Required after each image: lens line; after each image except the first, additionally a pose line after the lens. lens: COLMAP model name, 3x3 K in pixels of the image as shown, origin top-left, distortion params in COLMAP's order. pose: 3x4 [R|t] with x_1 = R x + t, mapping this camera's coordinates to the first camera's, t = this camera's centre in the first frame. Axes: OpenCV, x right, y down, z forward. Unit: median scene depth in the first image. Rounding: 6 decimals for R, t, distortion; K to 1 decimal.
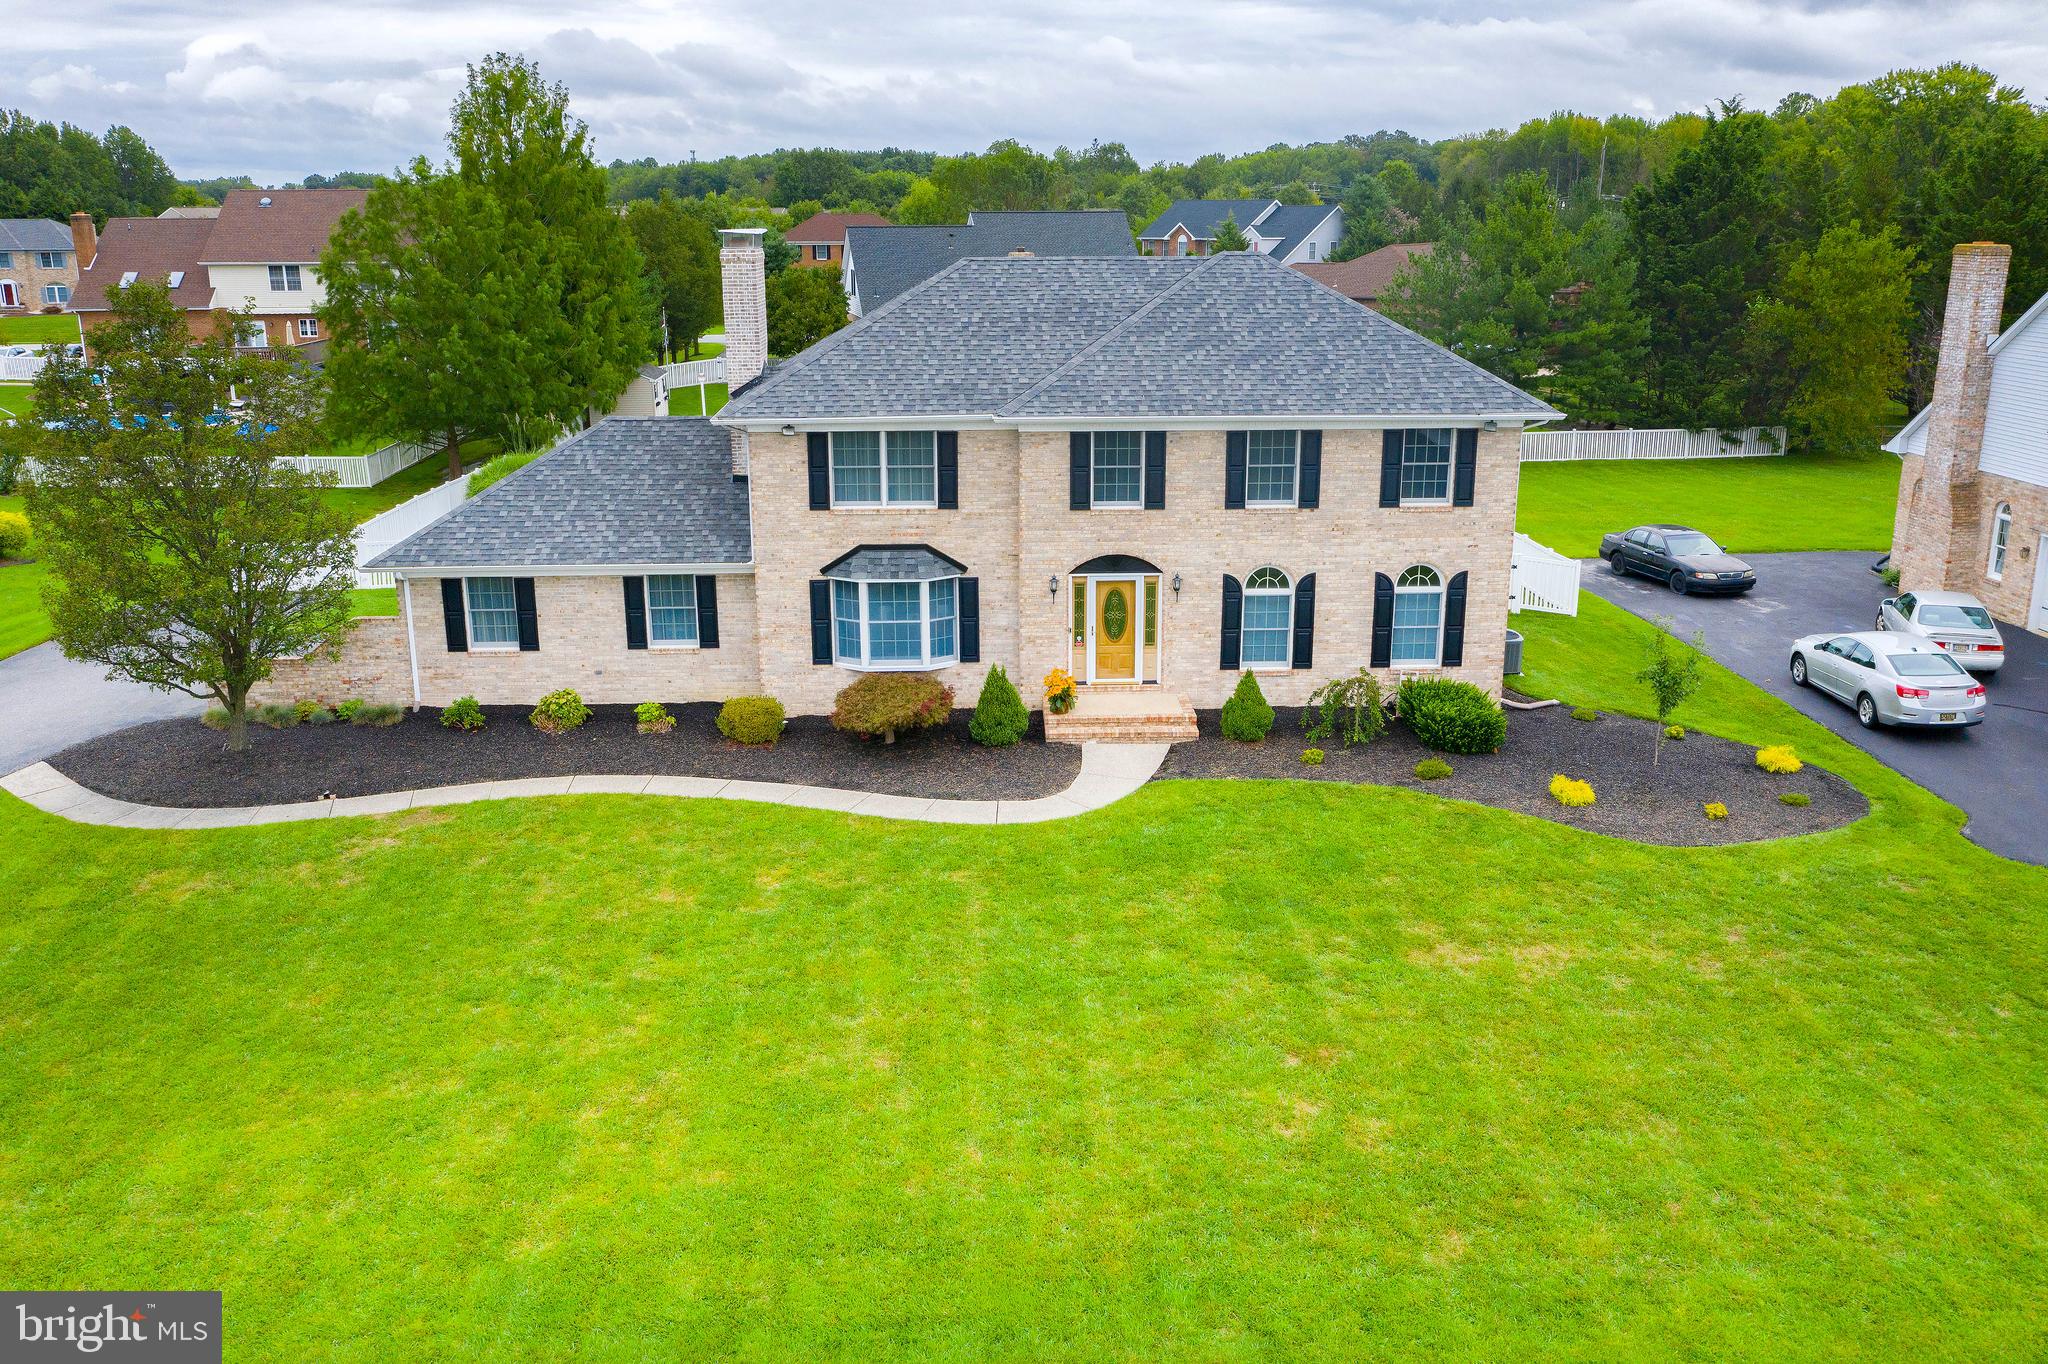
lens RADIAL K [[1649.3, 0, 1024.0], [0, 1649.3, 682.0], [0, 0, 1]] dist [-0.004197, 0.004259]
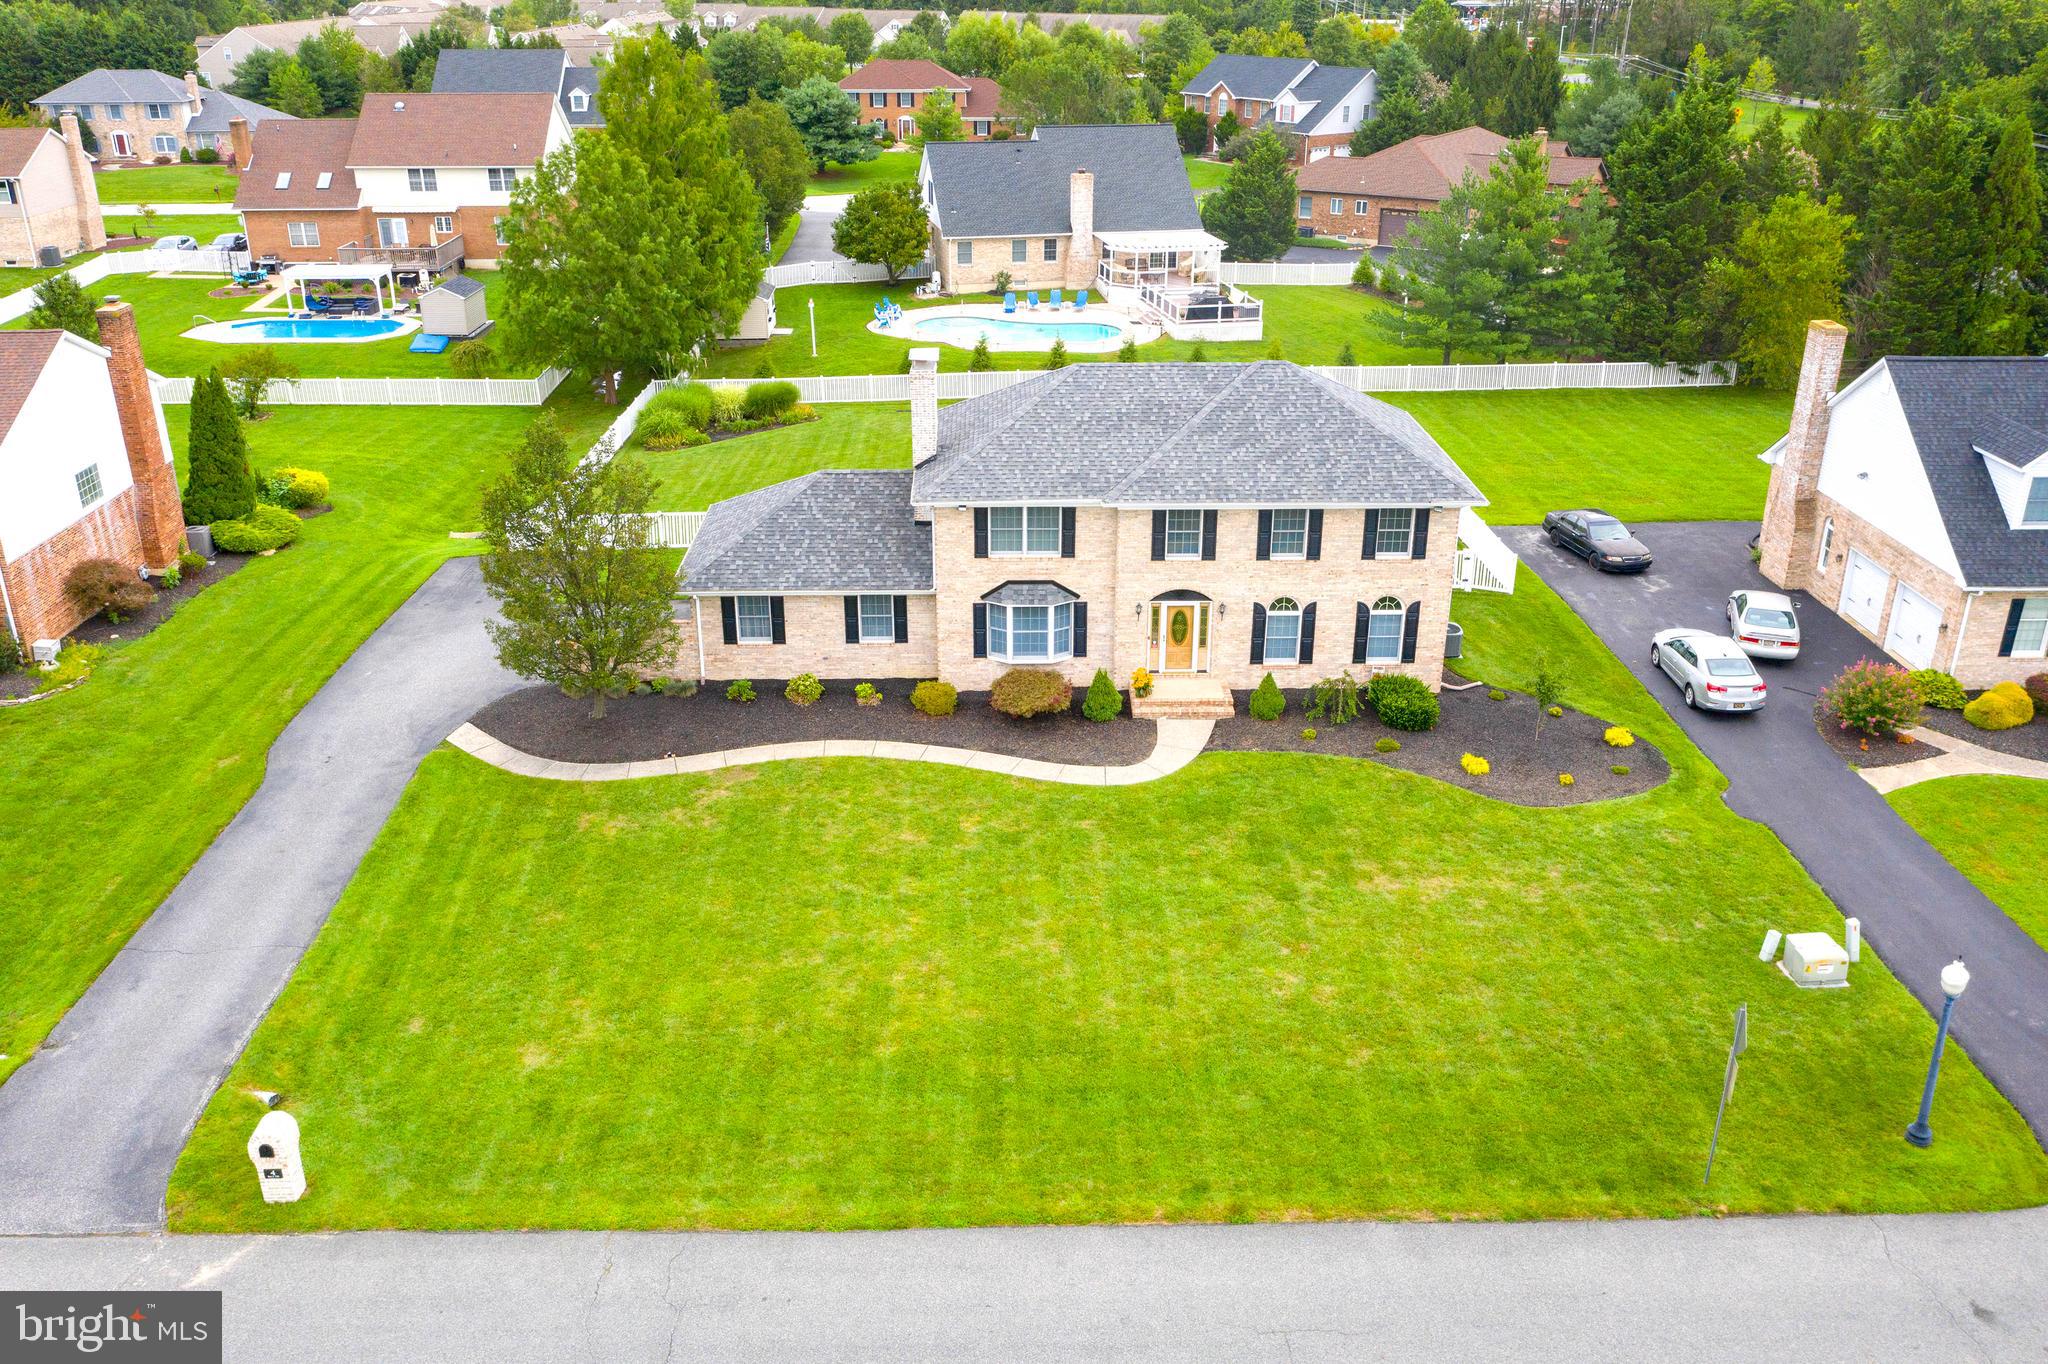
lens RADIAL K [[1650.7, 0, 1024.0], [0, 1650.7, 682.0], [0, 0, 1]] dist [-0.008670, 0.002239]
pose [[0.999848, 0.010845, -0.013624, -0.065070], [-0.008920, 0.990926, 0.134110, -0.195174], [0.014955, -0.133968, 0.990873, -0.484884]]
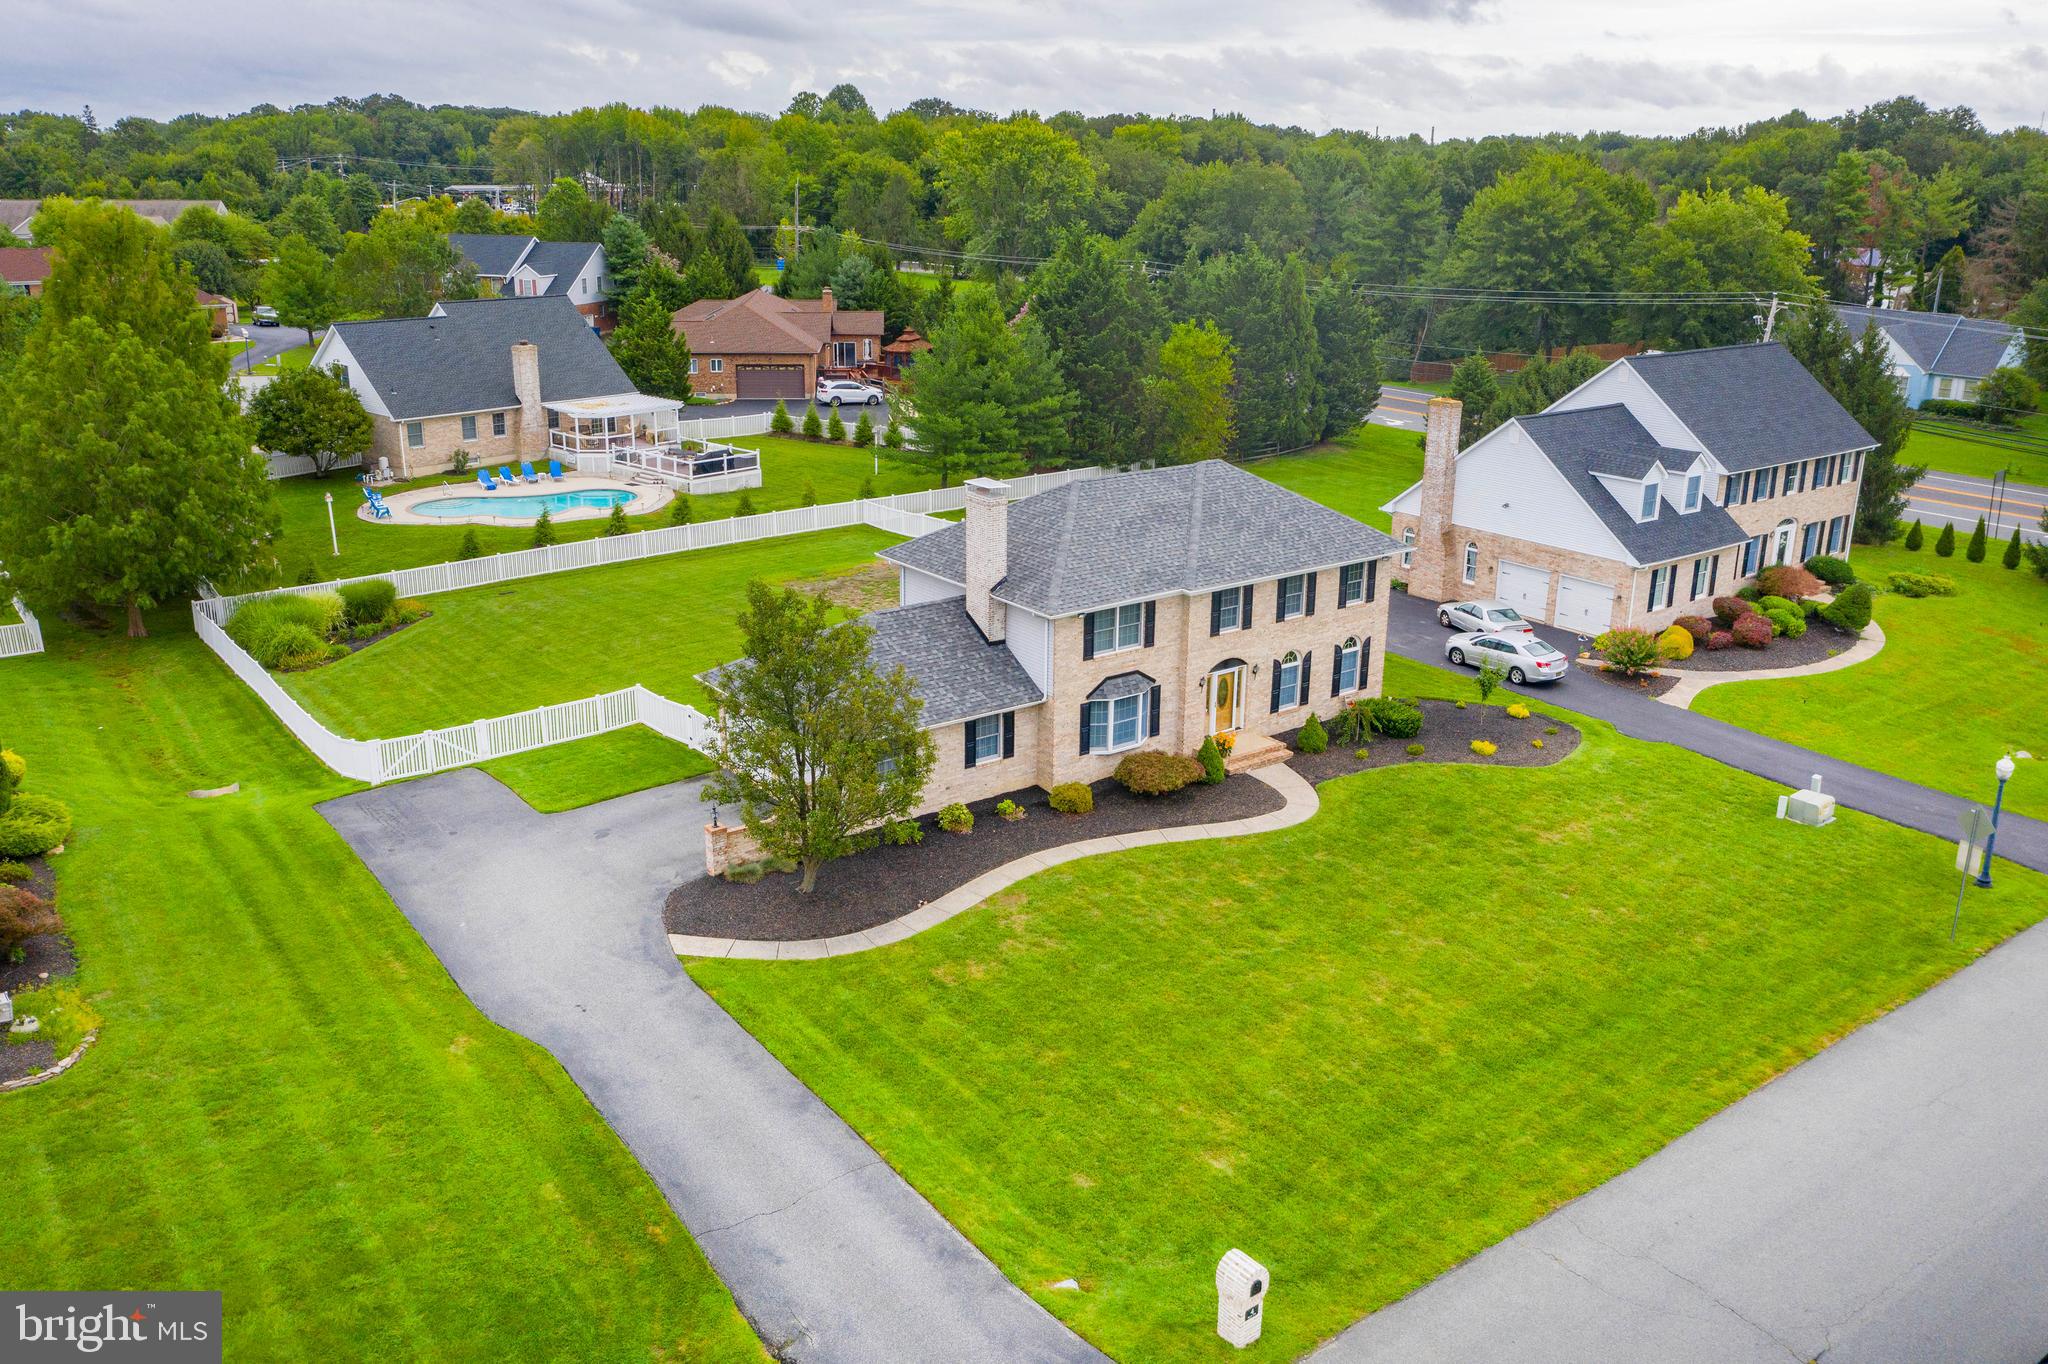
lens RADIAL K [[1619.7, 0, 1024.0], [0, 1619.7, 682.0], [0, 0, 1]] dist [-0.009689, 0.001835]
pose [[0.821642, -0.164394, 0.545782, -1.046922], [0.143938, 0.986315, 0.080396, -0.221222], [-0.551530, 0.012502, 0.834061, -0.276263]]
